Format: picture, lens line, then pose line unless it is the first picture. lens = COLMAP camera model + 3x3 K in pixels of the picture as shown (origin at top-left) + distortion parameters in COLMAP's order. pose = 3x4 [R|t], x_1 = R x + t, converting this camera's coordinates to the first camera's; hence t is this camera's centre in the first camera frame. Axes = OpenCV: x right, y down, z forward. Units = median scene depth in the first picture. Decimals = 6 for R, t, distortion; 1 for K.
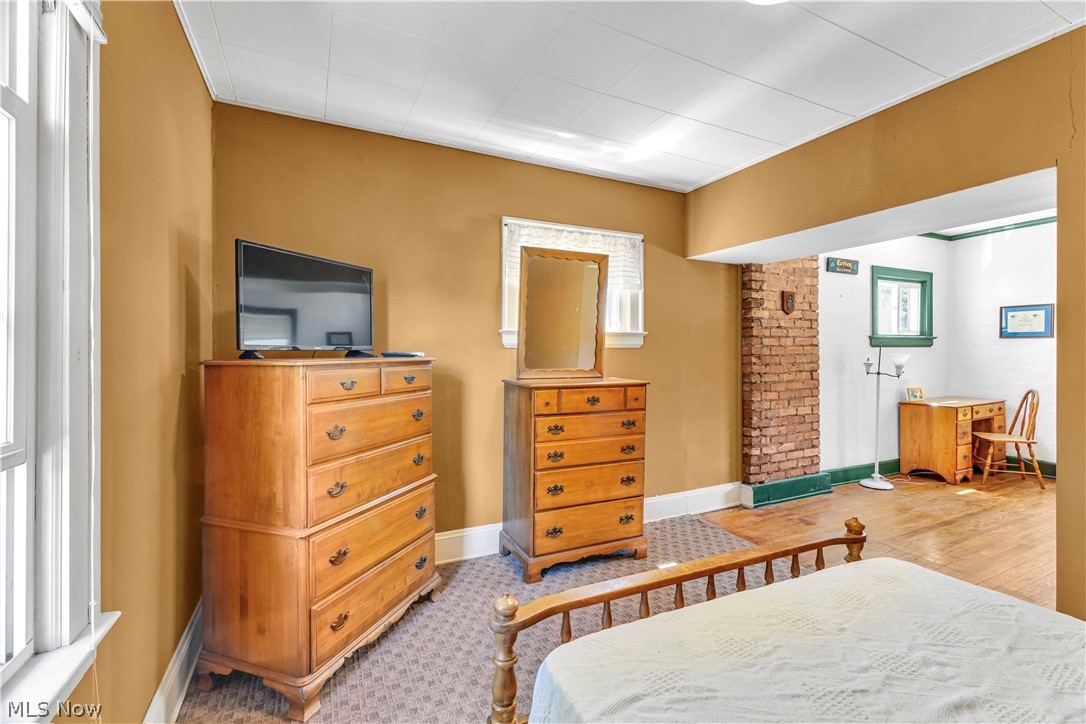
lens RADIAL K [[469.5, 0, 537.6], [0, 469.5, 354.2], [0, 0, 1]] dist [0.003868, 0.000242]
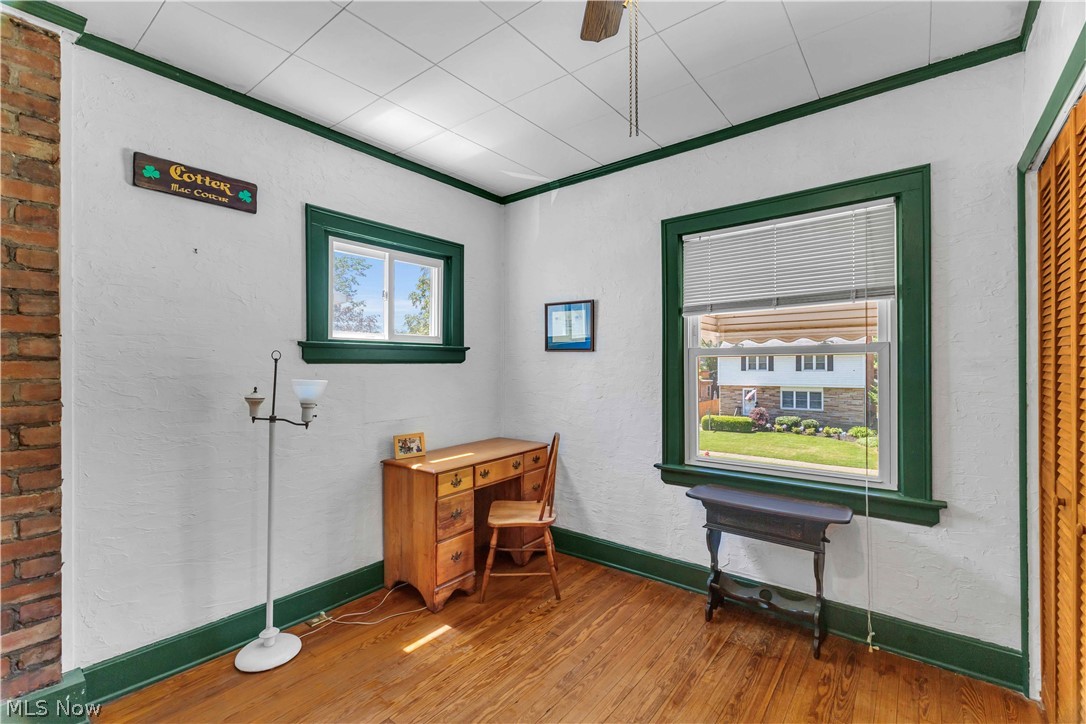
lens RADIAL K [[469.5, 0, 548.2], [0, 469.5, 365.4], [0, 0, 1]] dist [0.003868, 0.000242]
pose [[0.893973, 0.004694, 0.448097, 0.737648], [-0.005907, 0.999982, 0.001310, -0.015273], [-0.448082, -0.003818, 0.893984, 0.434539]]
